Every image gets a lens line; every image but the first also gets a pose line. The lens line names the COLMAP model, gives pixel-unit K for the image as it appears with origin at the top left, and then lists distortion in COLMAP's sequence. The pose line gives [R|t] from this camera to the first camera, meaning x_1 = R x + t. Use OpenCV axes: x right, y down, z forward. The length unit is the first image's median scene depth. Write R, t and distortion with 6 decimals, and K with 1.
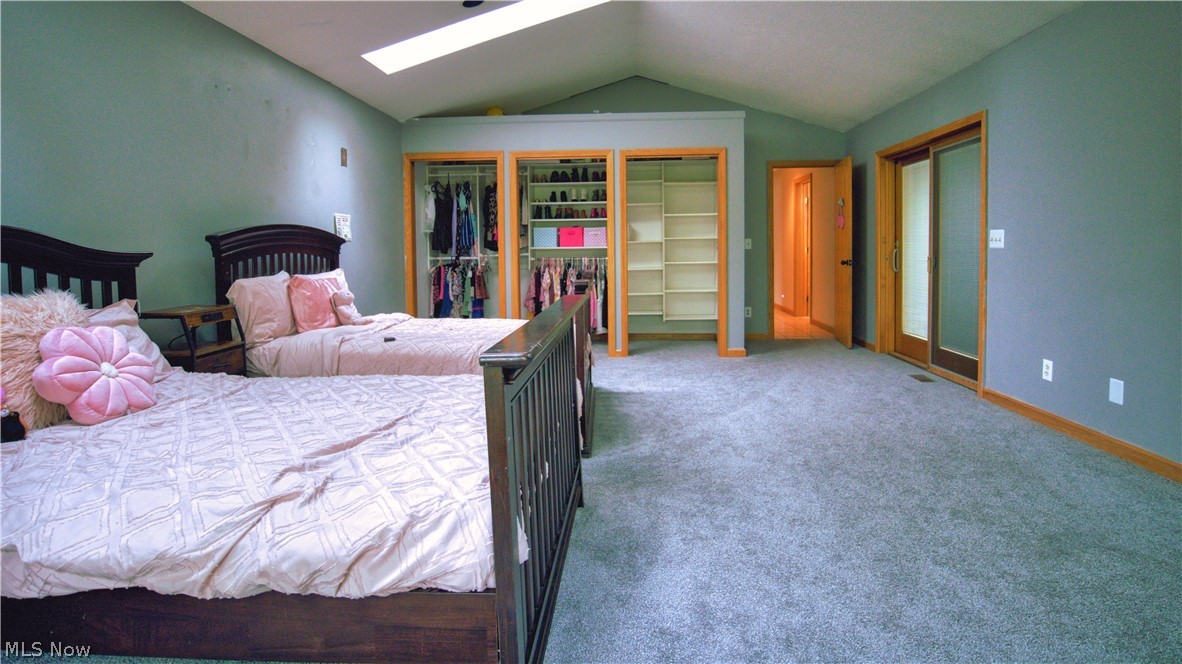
lens RADIAL K [[606.1, 0, 592.2], [0, 606.1, 329.9], [0, 0, 1]] dist [-0.030308, 0.002037]
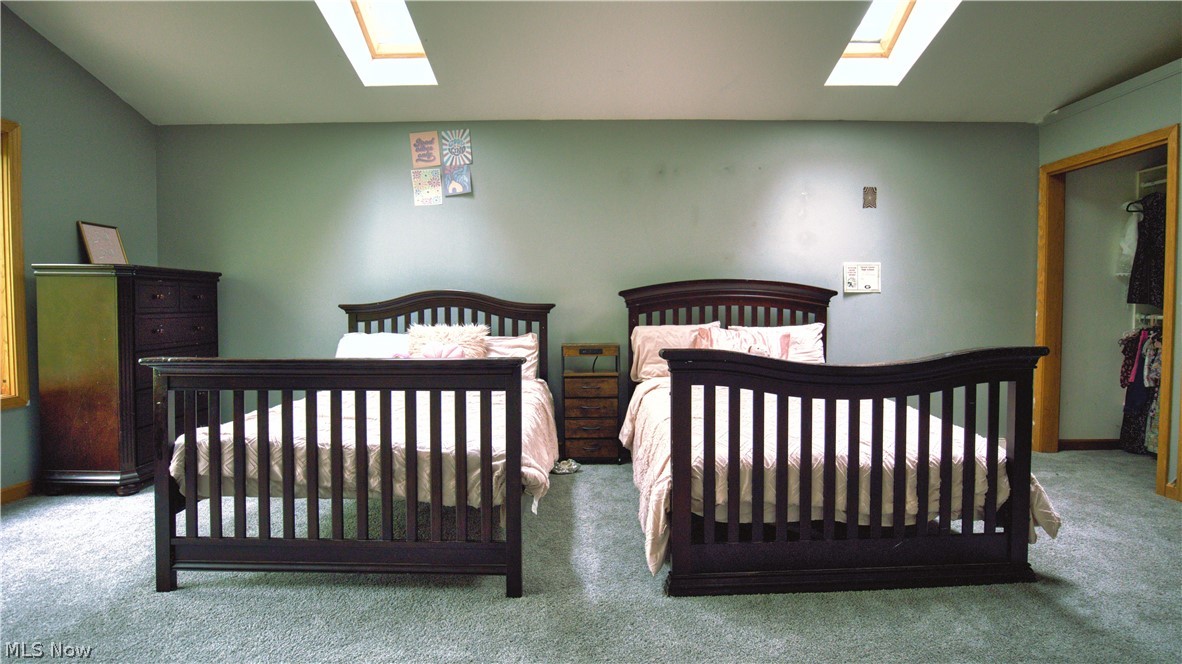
lens RADIAL K [[606.1, 0, 592.2], [0, 606.1, 329.9], [0, 0, 1]] dist [-0.030308, 0.002037]
pose [[0.043414, 0.062636, -0.997092, 0.454046], [-0.128243, 0.990126, 0.056614, -0.092934], [0.990792, 0.125412, 0.051018, 0.576686]]
